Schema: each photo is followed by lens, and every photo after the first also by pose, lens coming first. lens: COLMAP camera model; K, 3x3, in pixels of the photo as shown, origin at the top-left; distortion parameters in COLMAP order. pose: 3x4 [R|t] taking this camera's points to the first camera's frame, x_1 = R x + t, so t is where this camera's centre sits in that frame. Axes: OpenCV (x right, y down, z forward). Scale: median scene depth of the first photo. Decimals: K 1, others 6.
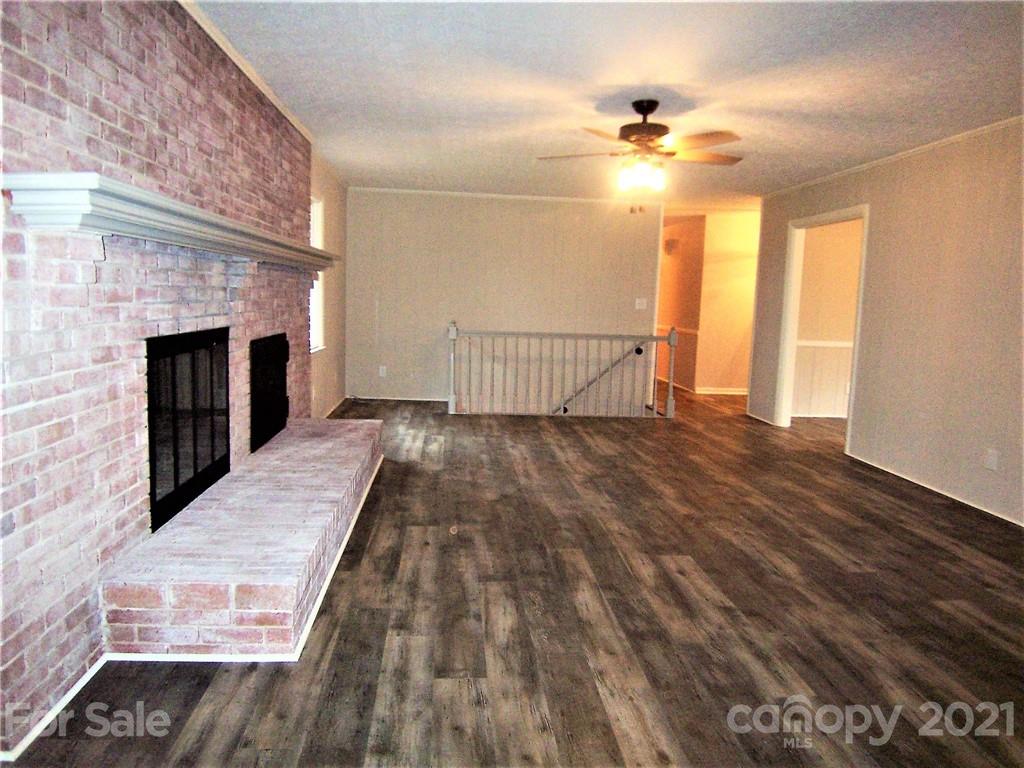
lens RADIAL K [[689.7, 0, 506.3], [0, 689.7, 375.8], [0, 0, 1]] dist [-0.011033, -0.046259]
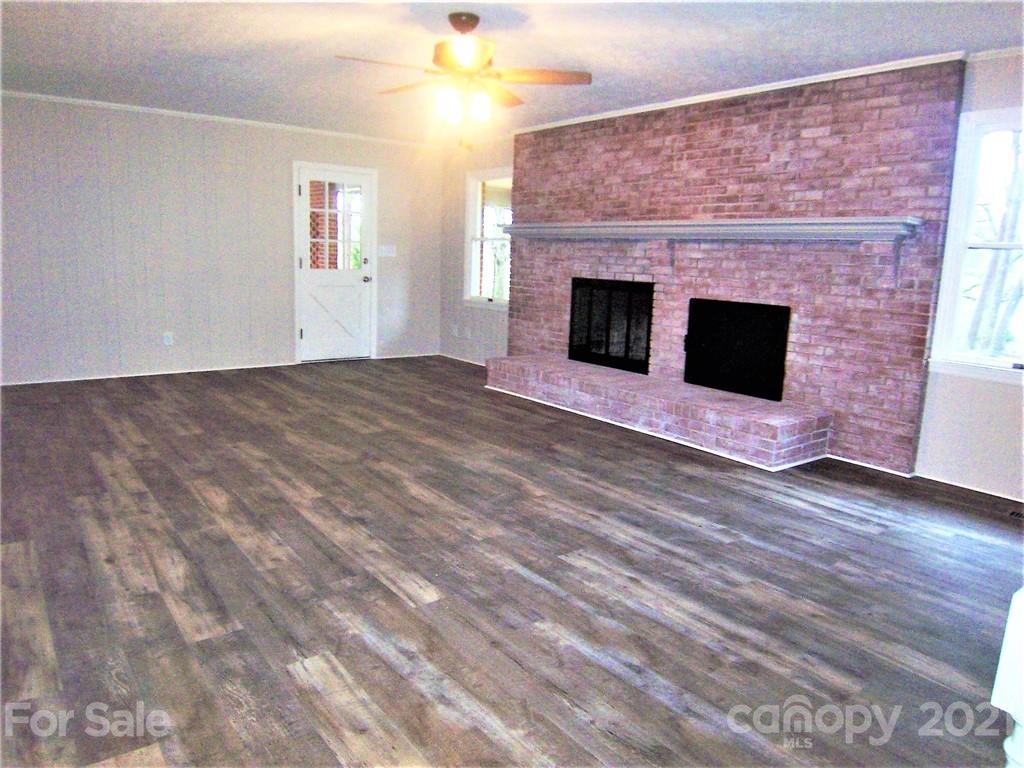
lens RADIAL K [[689.7, 0, 506.3], [0, 689.7, 375.8], [0, 0, 1]] dist [-0.011033, -0.046259]
pose [[-0.836985, 0.035673, -0.546062, 0.909827], [-0.121420, 0.960893, 0.248881, -0.265498], [0.533586, 0.274613, -0.799921, 2.605801]]
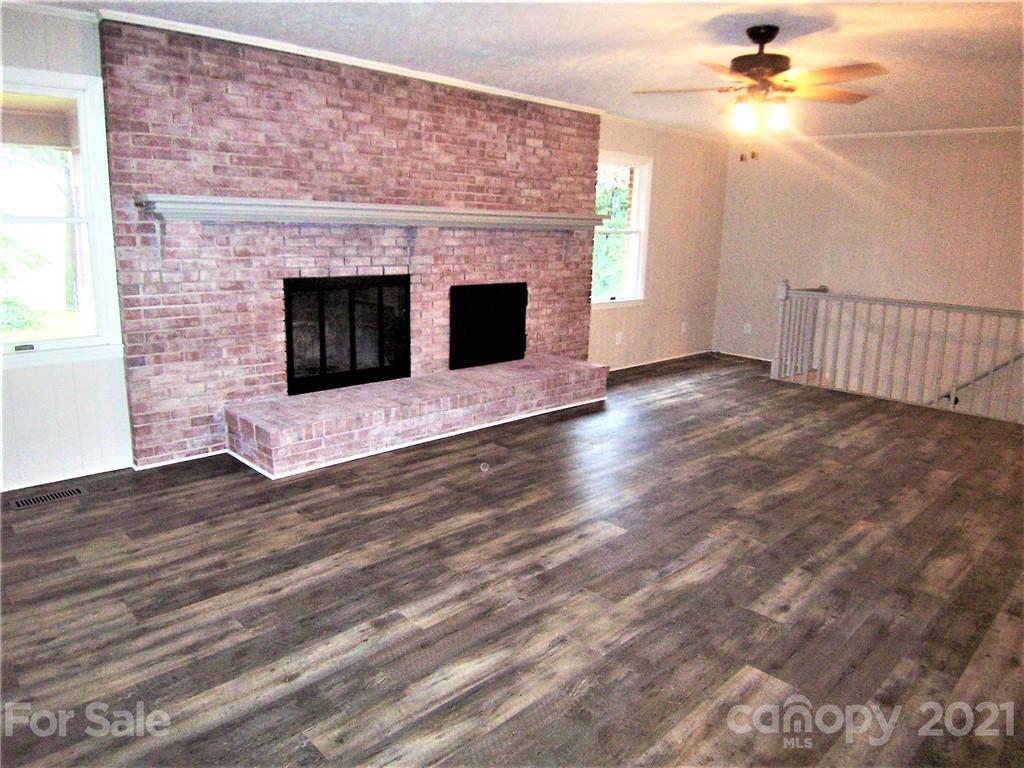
lens RADIAL K [[689.7, 0, 506.3], [0, 689.7, 375.8], [0, 0, 1]] dist [-0.011033, -0.046259]
pose [[0.633064, 0.144671, -0.760461, 1.005730], [-0.092010, 0.989480, 0.111643, -0.050490], [0.768612, -0.000707, 0.639715, 0.302816]]
